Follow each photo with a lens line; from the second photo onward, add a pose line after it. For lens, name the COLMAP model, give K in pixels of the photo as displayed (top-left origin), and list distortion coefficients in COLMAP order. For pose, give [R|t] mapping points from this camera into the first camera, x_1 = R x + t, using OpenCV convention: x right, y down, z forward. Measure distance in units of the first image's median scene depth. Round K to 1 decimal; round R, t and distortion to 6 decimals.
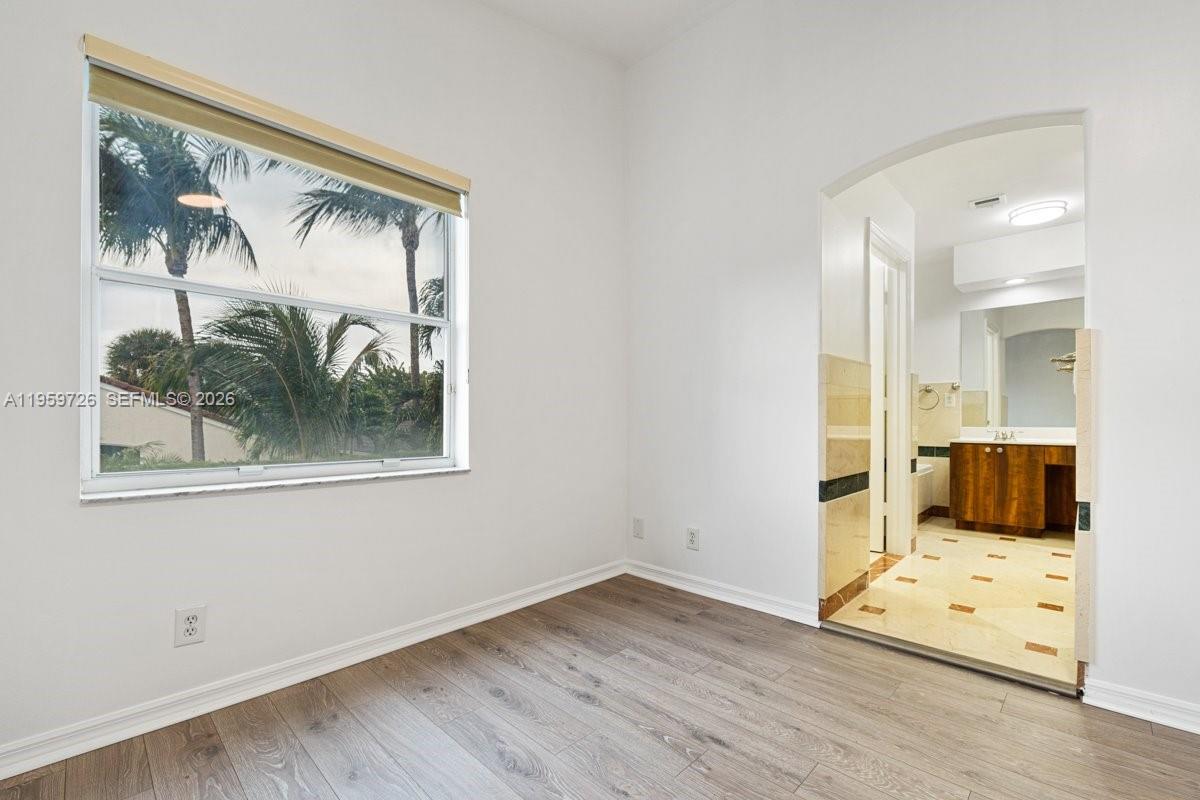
lens RADIAL K [[504.8, 0, 600.0], [0, 504.8, 400.0], [0, 0, 1]] dist [-0.001782, -0.000348]
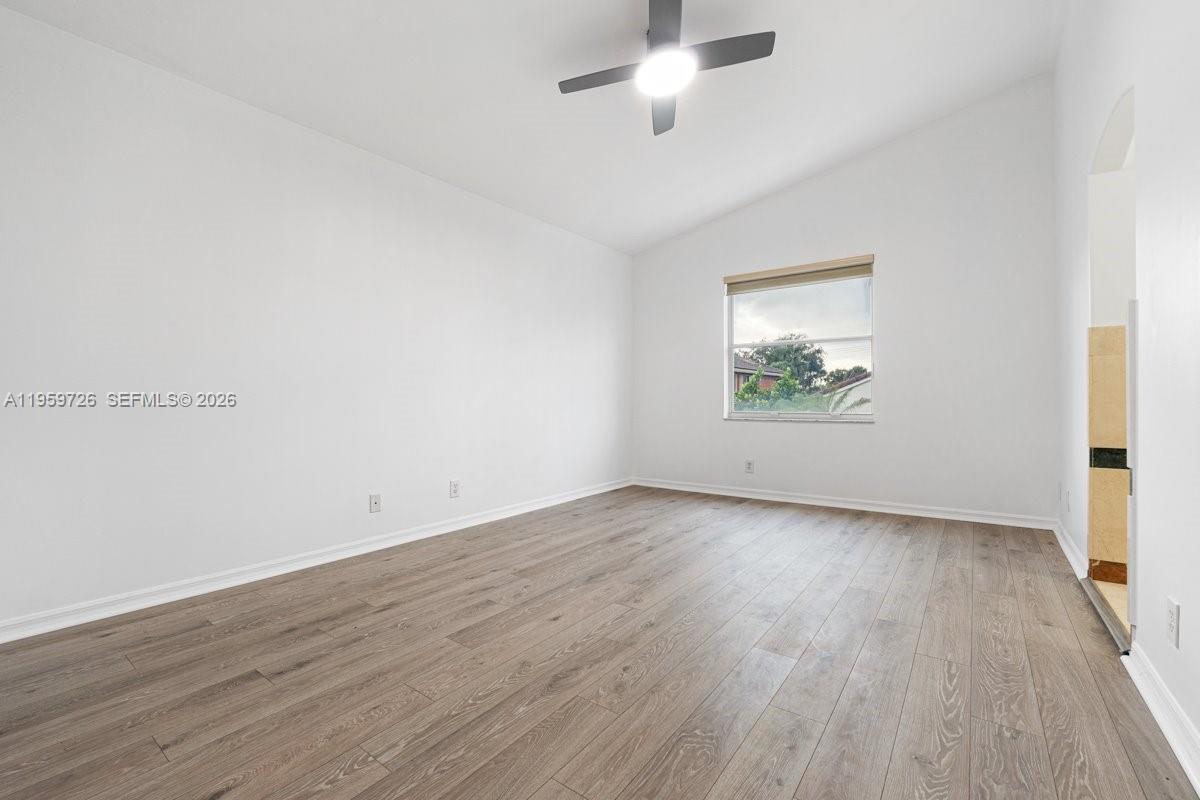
lens RADIAL K [[504.8, 0, 600.0], [0, 504.8, 400.0], [0, 0, 1]] dist [-0.001782, -0.000348]
pose [[0.130800, 0.009013, -0.991368, 1.701858], [0.039400, 0.999121, 0.014282, 0.014328], [0.990626, -0.040928, 0.130330, -0.156127]]
